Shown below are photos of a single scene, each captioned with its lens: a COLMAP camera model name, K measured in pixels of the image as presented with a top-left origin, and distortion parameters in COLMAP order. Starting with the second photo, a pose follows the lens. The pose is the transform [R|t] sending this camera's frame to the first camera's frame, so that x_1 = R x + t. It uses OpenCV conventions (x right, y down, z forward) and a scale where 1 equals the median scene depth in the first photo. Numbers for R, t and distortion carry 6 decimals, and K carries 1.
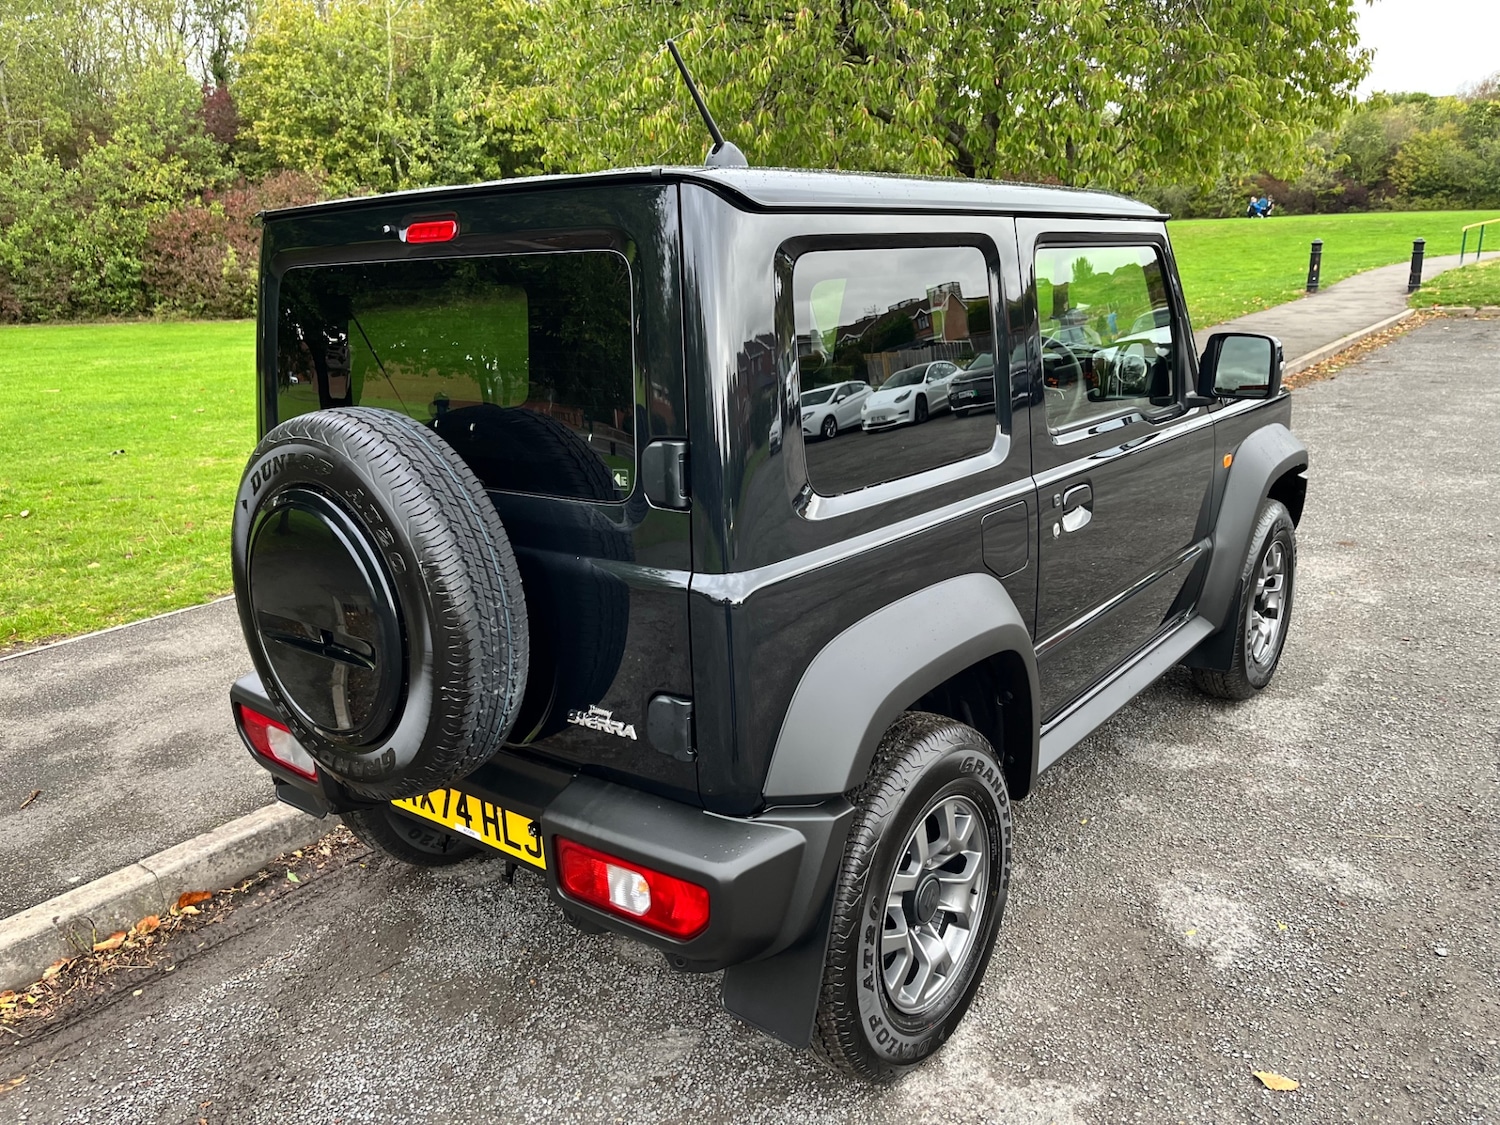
lens RADIAL K [[1138.3, 0, 741.8], [0, 1138.3, 566.8], [0, 0, 1]] dist [0.071171, -0.099521]
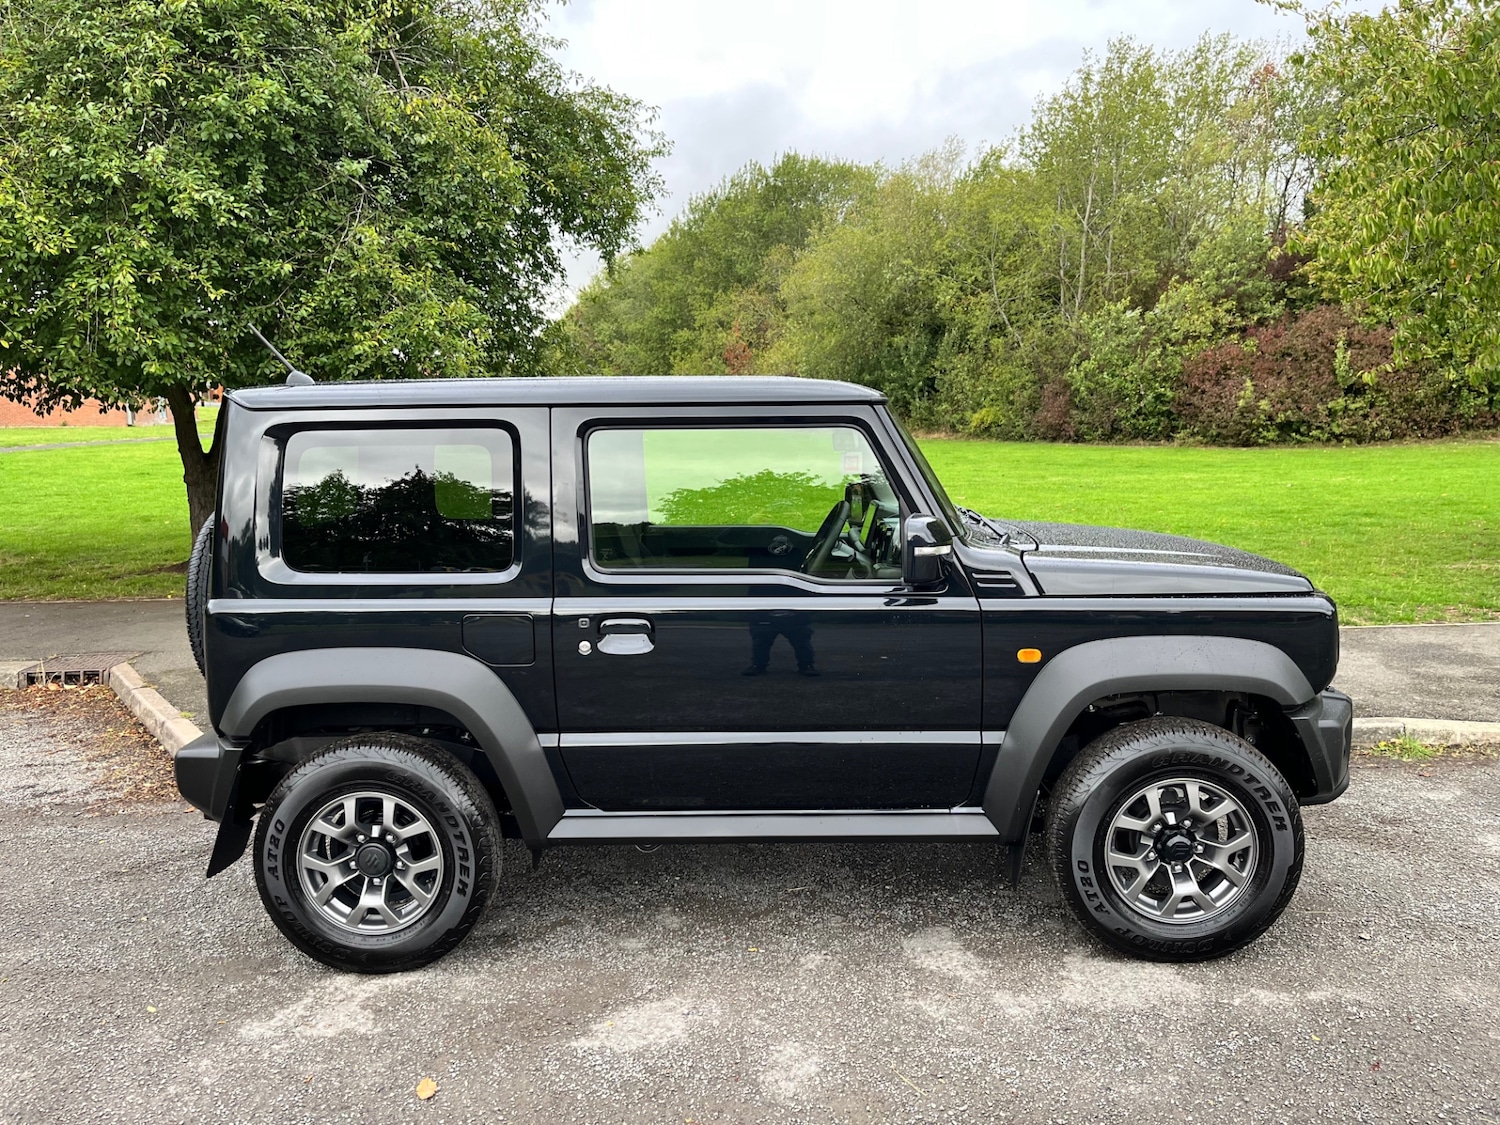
lens RADIAL K [[1138.3, 0, 745.9], [0, 1138.3, 562.5], [0, 0, 1]] dist [0.071171, -0.099521]
pose [[0.604330, 0.127152, -0.786523, 1.224418], [-0.211188, 0.977436, -0.004251, -0.139684], [0.768235, 0.168673, 0.617547, 0.307747]]
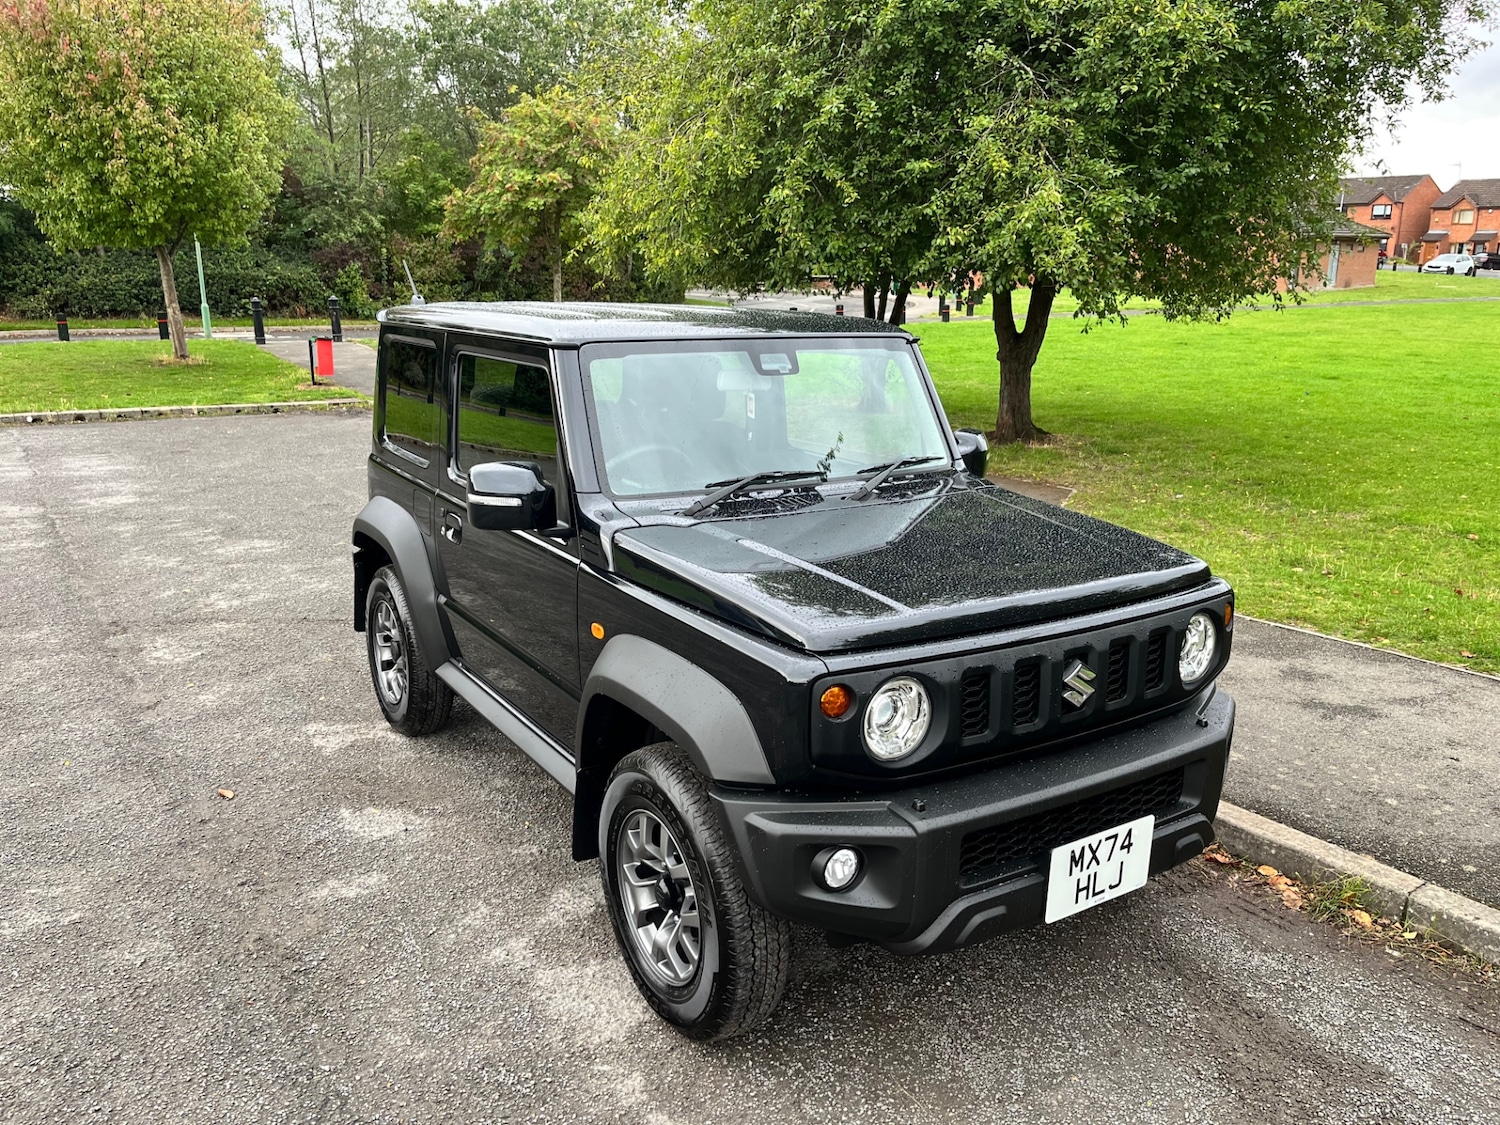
lens RADIAL K [[1138.3, 0, 741.6], [0, 1138.3, 575.6], [0, 0, 1]] dist [0.071171, -0.099521]
pose [[-0.328189, 0.265515, -0.906528, 1.413414], [-0.238973, 0.905128, 0.351619, -0.560349], [0.913884, 0.332033, -0.233603, 1.579563]]
